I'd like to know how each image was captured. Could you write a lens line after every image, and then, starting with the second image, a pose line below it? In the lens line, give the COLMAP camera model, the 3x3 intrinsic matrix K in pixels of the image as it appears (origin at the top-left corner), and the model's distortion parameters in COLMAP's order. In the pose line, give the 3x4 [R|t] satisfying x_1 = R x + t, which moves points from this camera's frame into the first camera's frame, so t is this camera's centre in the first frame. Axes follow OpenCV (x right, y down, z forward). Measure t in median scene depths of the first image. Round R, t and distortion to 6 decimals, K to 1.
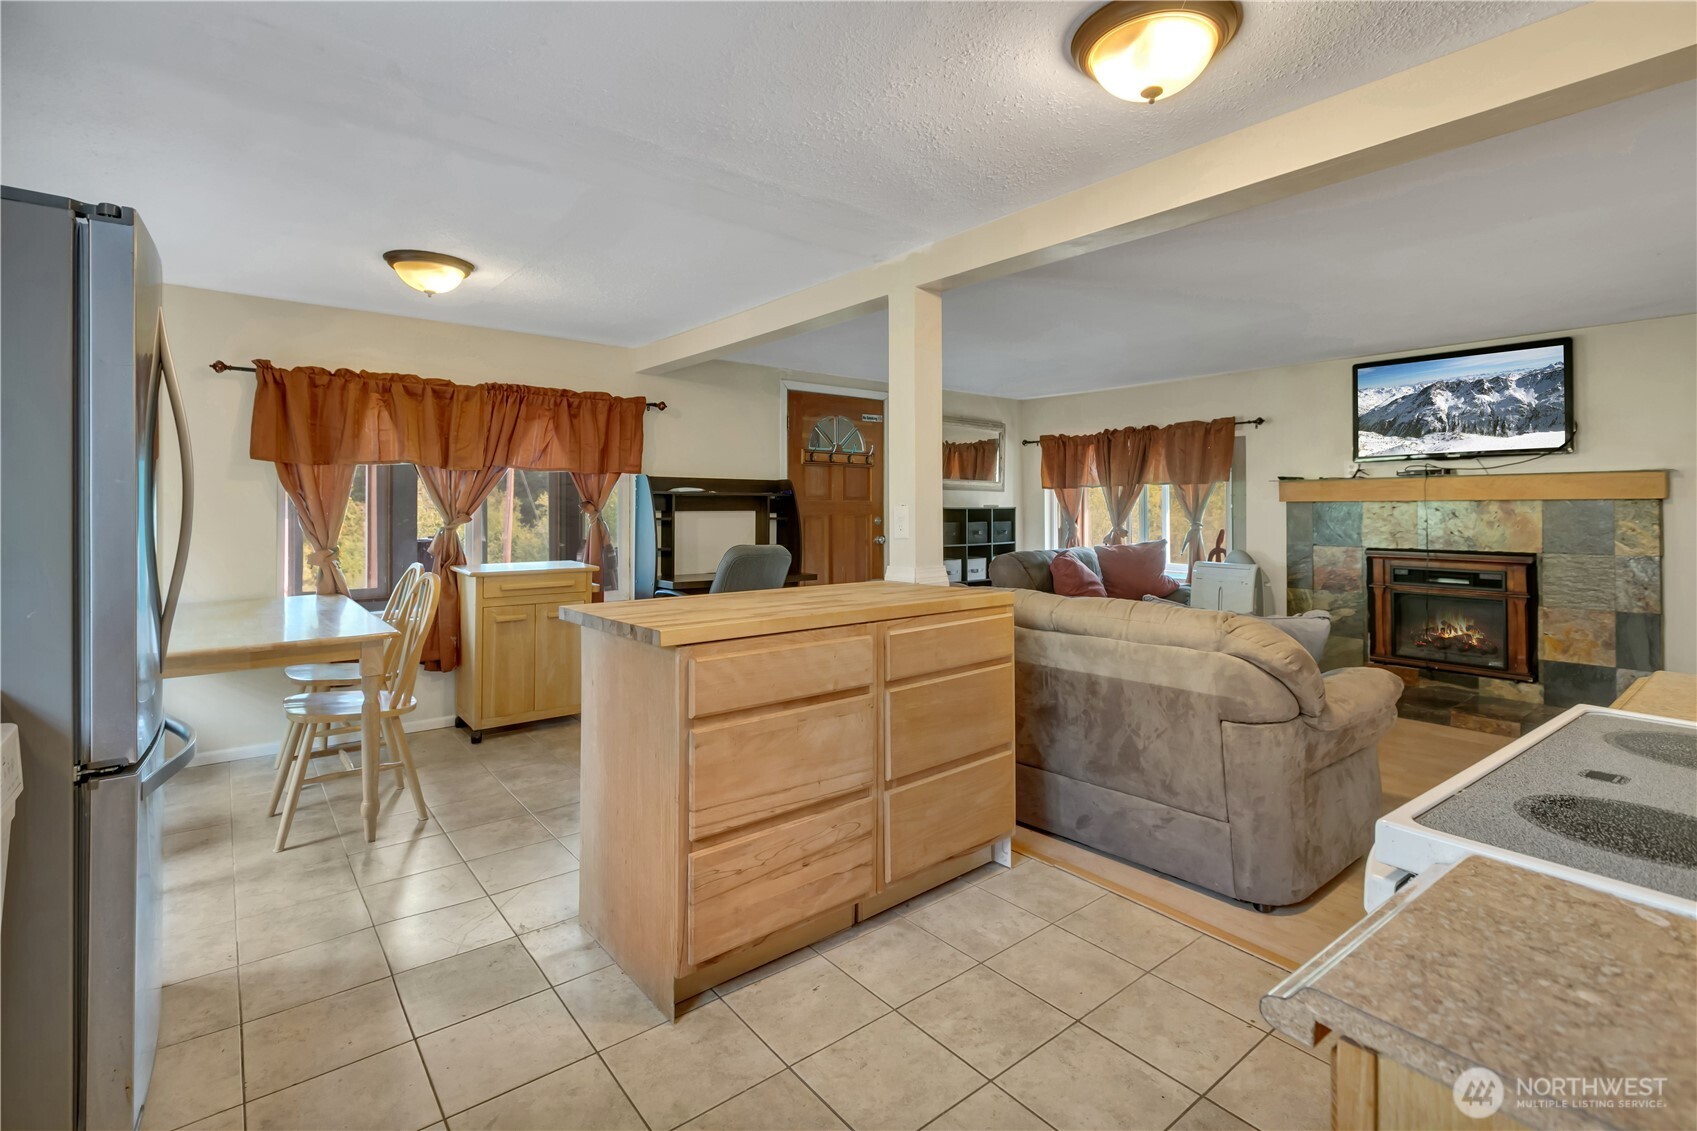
lens RADIAL K [[788.0, 0, 847.4], [0, 788.0, 491.1], [0, 0, 1]] dist [0.000974, 0.000116]
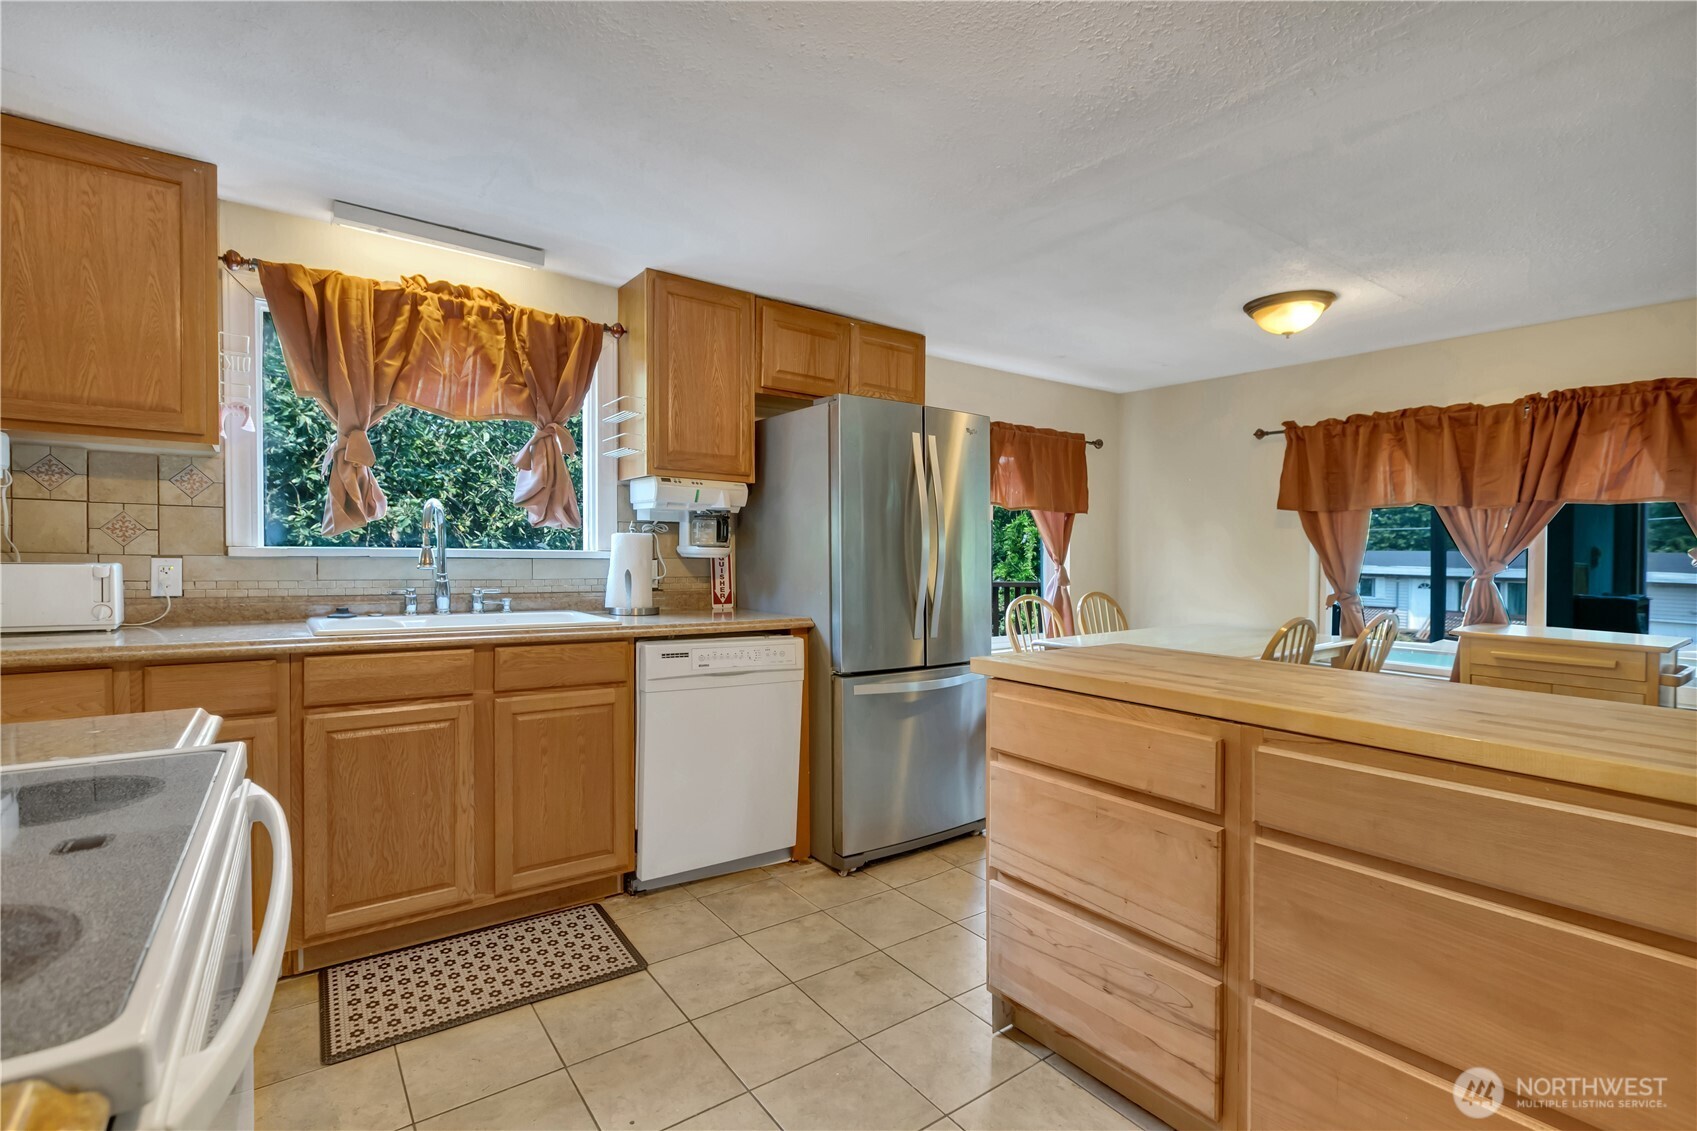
lens RADIAL K [[784.8, 0, 868.5], [0, 784.8, 556.9], [0, 0, 1]] dist [0.002710, 0.000482]
pose [[-0.020219, 0.009783, -0.999748, 0.390287], [0.007281, 0.999927, 0.009638, 0.012780], [0.999769, -0.007084, -0.020289, 0.407306]]
